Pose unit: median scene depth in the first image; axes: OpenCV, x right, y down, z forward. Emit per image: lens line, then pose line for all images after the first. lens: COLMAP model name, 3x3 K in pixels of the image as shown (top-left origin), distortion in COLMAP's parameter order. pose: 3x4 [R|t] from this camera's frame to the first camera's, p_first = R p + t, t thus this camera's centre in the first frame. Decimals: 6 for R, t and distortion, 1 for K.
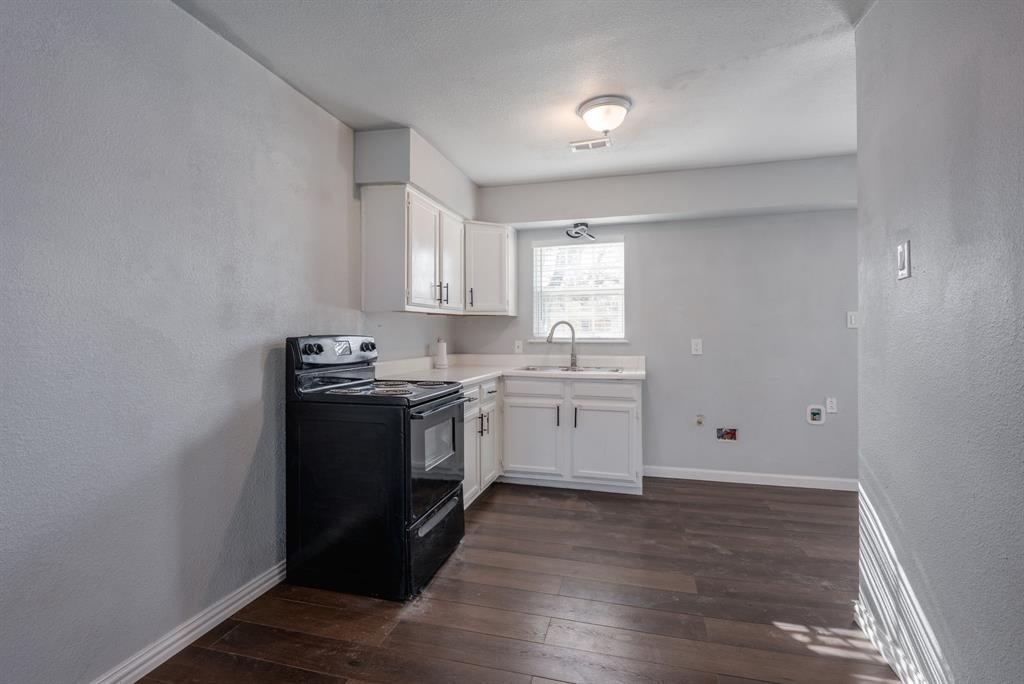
lens RADIAL K [[490.4, 0, 497.2], [0, 490.4, 338.1], [0, 0, 1]] dist [-0.000242, -0.000225]
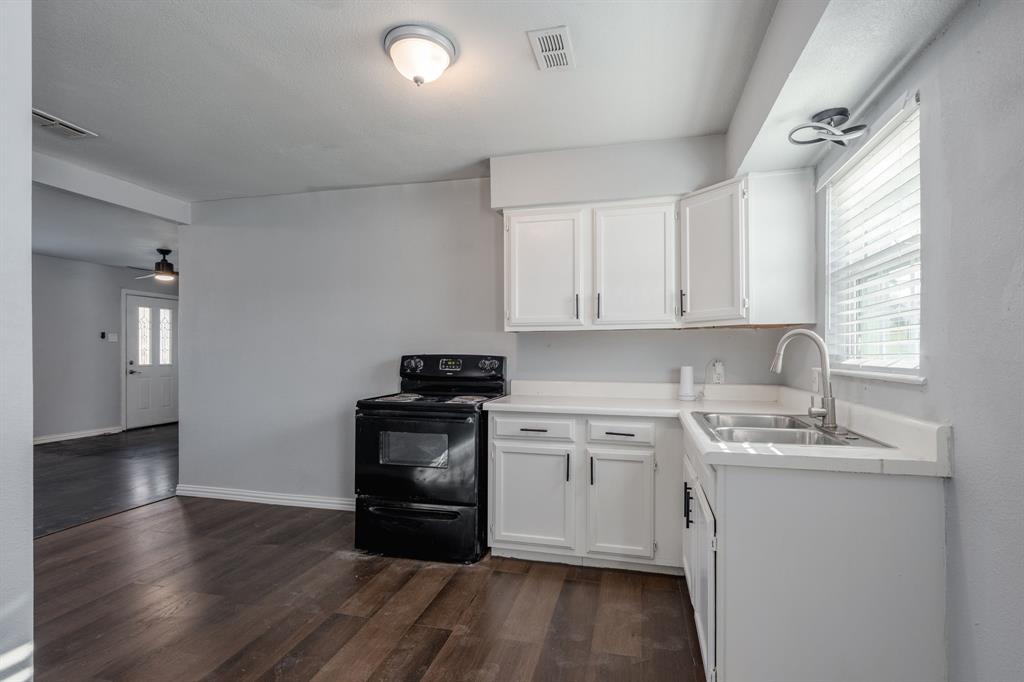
lens RADIAL K [[498.6, 0, 545.1], [0, 498.6, 356.7], [0, 0, 1]] dist [-0.001680, -0.000314]
pose [[0.082882, 0.002432, -0.996556, 0.658818], [-0.022944, 0.999737, 0.000531, -0.000609], [0.996295, 0.022821, 0.082916, 0.754751]]
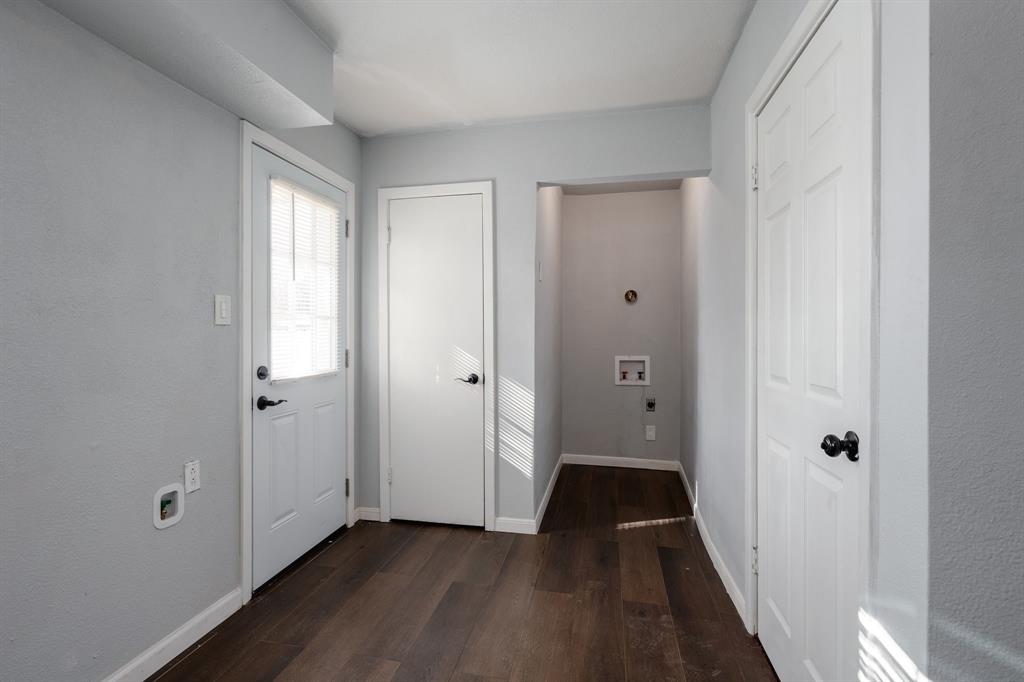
lens RADIAL K [[490.4, 0, 497.2], [0, 490.4, 337.1], [0, 0, 1]] dist [-0.000242, -0.000225]
pose [[-0.053157, -0.002229, 0.998584, 0.156785], [0.006061, 0.999978, 0.002554, -0.006804], [-0.998568, 0.006189, -0.053142, 0.704510]]
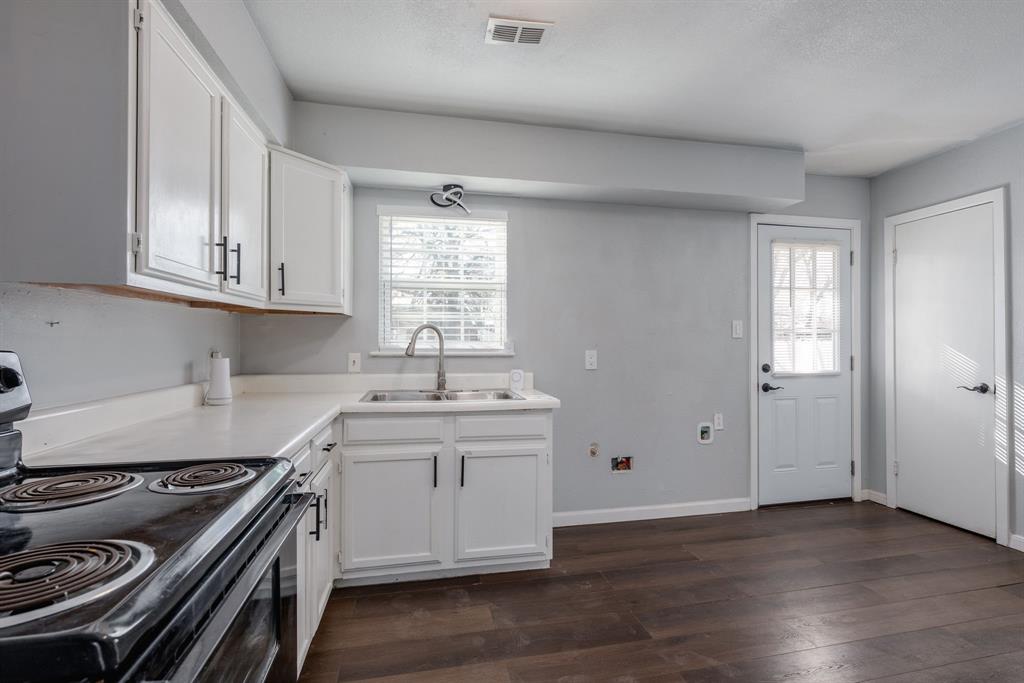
lens RADIAL K [[467.0, 0, 515.6], [0, 467.0, 343.1], [0, 0, 1]] dist [0.001630, 0.000290]
pose [[0.887324, 0.003543, 0.461133, -0.062429], [-0.000779, 0.999981, -0.006184, -0.005229], [-0.461146, 0.005128, 0.887309, 0.391531]]
